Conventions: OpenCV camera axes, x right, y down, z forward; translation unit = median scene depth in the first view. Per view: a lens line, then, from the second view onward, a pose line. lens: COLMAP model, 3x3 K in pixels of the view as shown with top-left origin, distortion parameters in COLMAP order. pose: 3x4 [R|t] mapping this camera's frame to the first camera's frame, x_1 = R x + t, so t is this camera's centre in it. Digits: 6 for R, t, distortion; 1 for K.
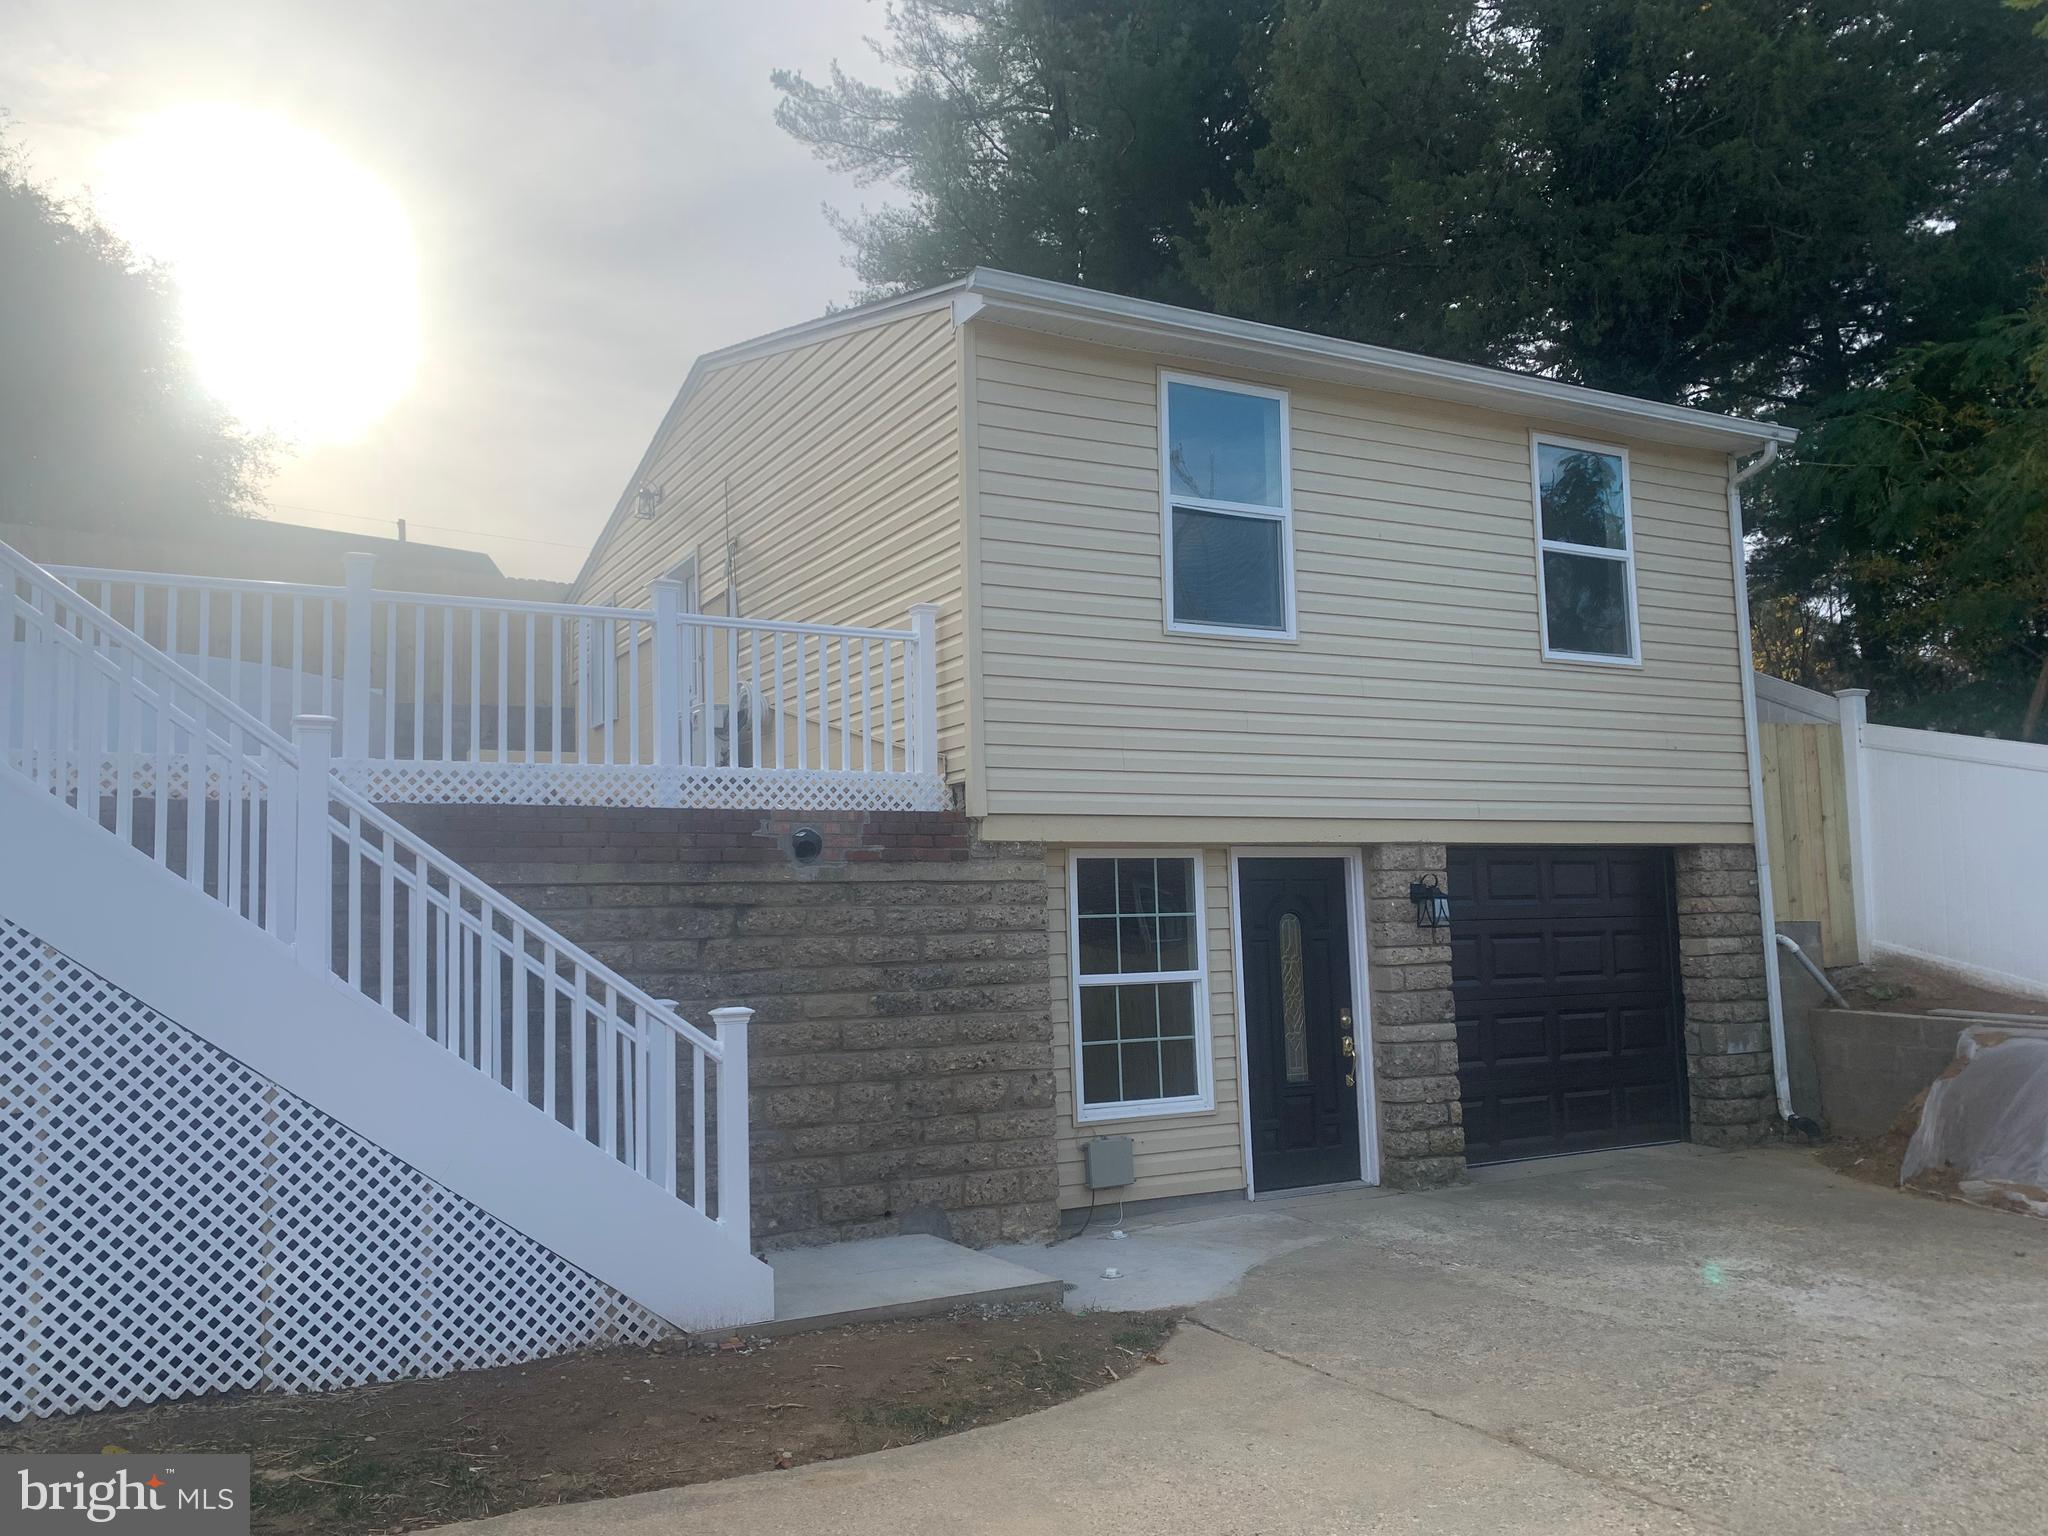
lens RADIAL K [[1548.3, 0, 992.7], [0, 1548.3, 763.0], [0, 0, 1]] dist [0.063522, -0.084011]
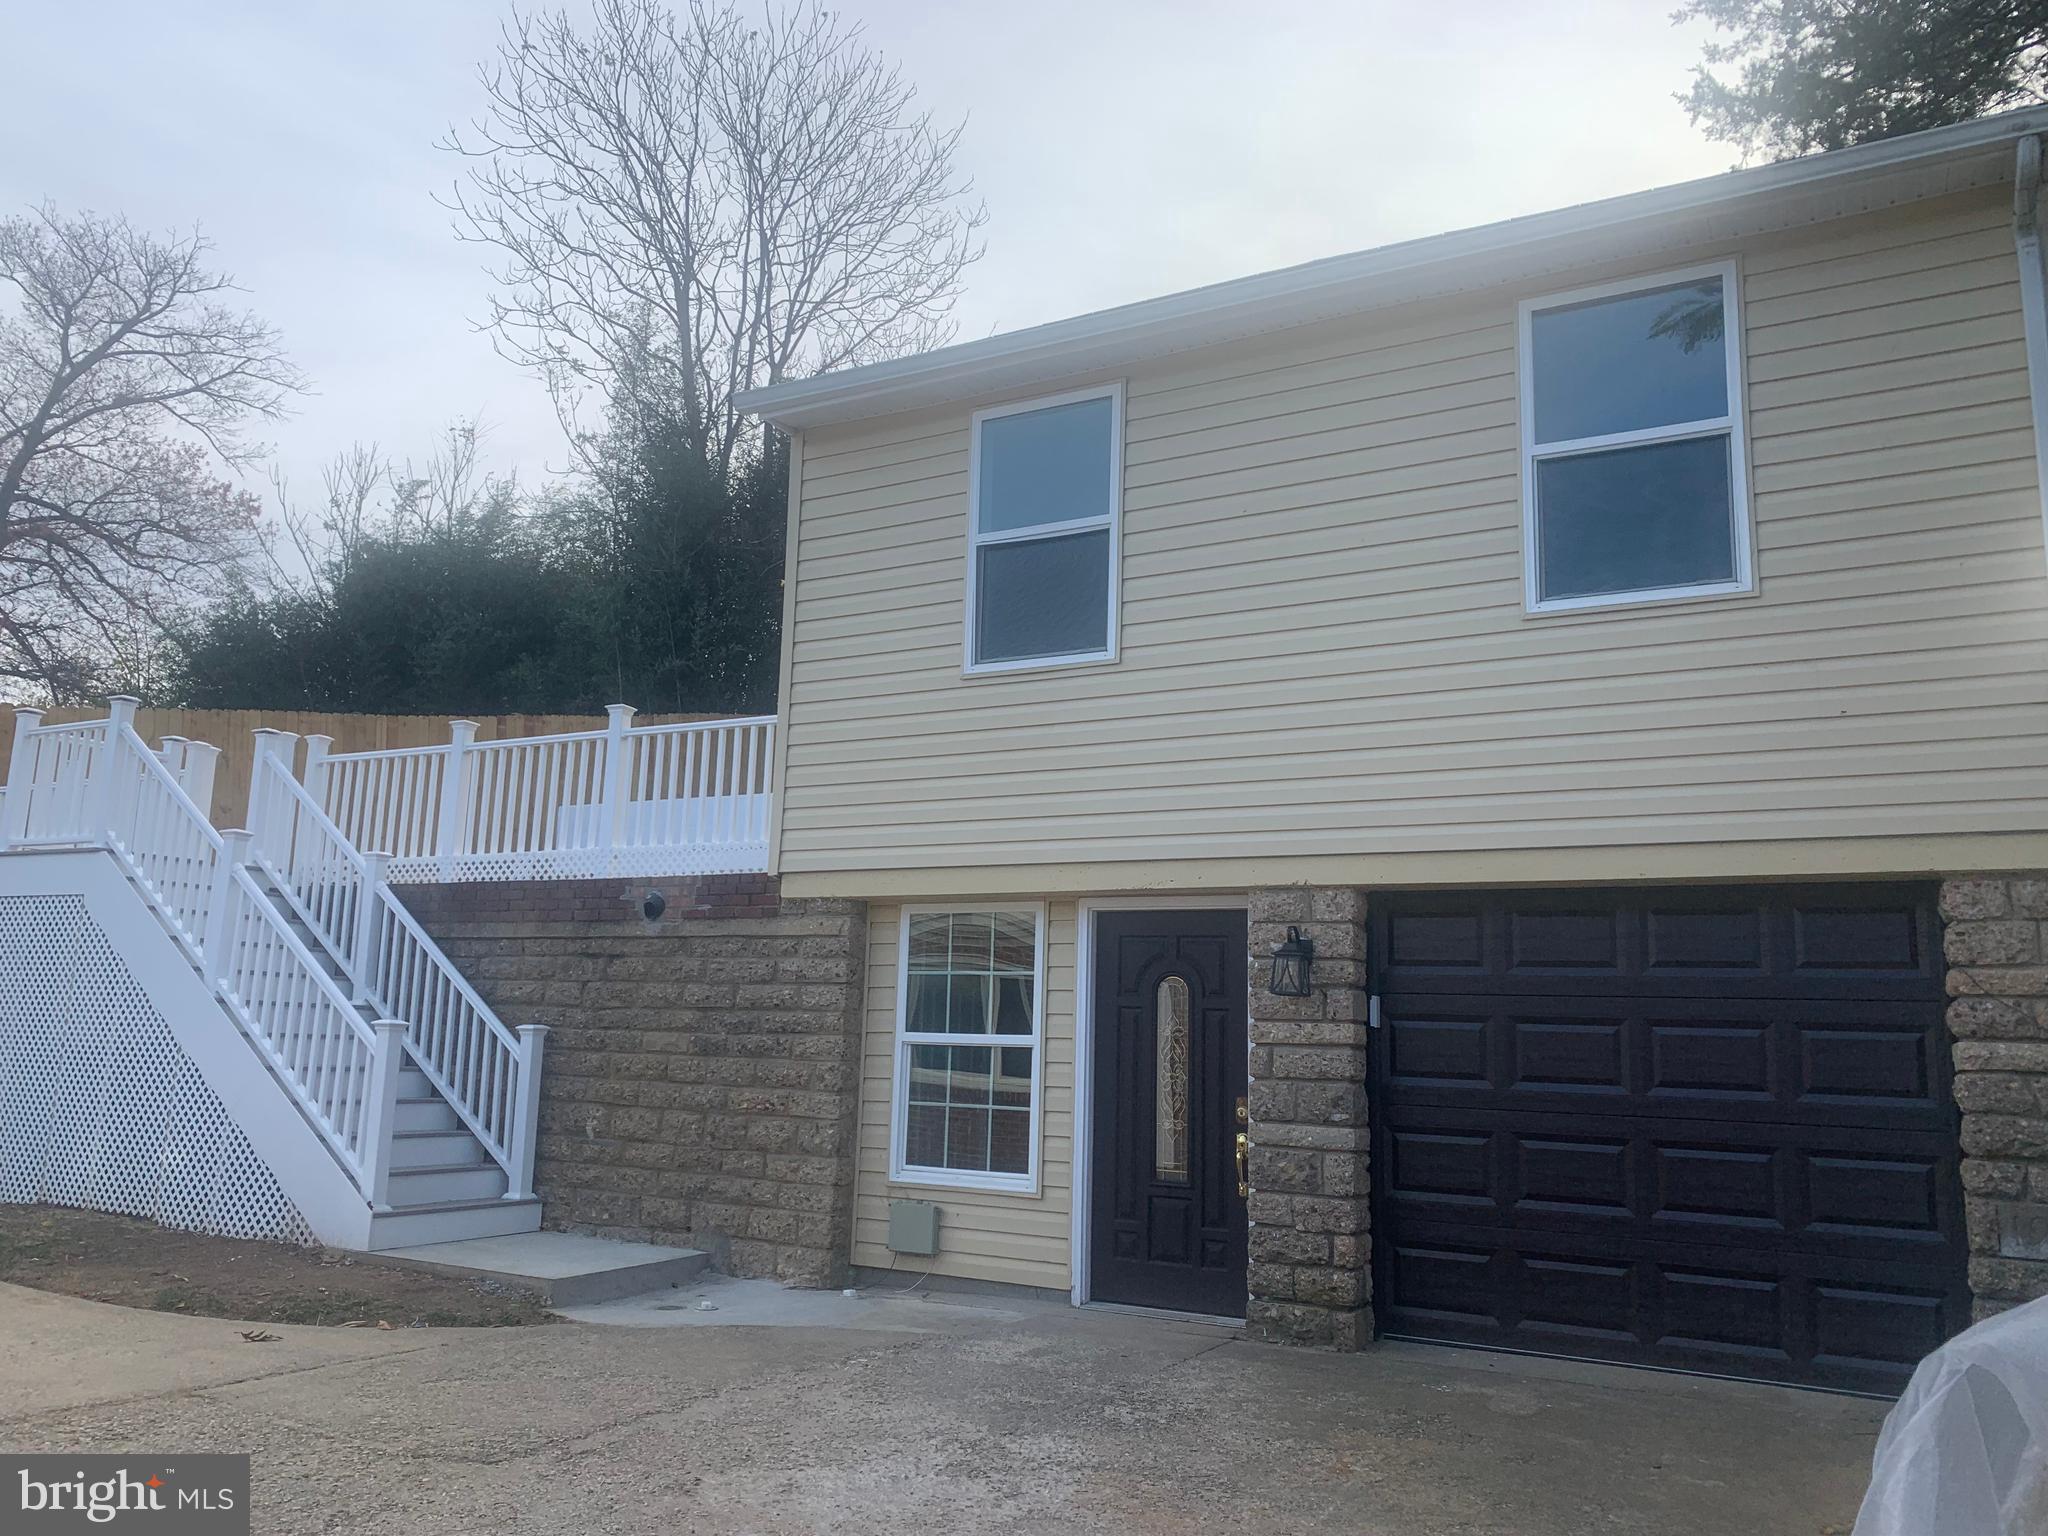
lens RADIAL K [[1548.3, 0, 993.8], [0, 1548.3, 773.6], [0, 0, 1]] dist [0.063522, -0.084011]
pose [[0.545459, -0.106841, -0.831300, 0.934995], [0.039961, 0.994029, -0.101534, 0.075394], [0.837185, 0.022163, 0.546471, 0.502537]]
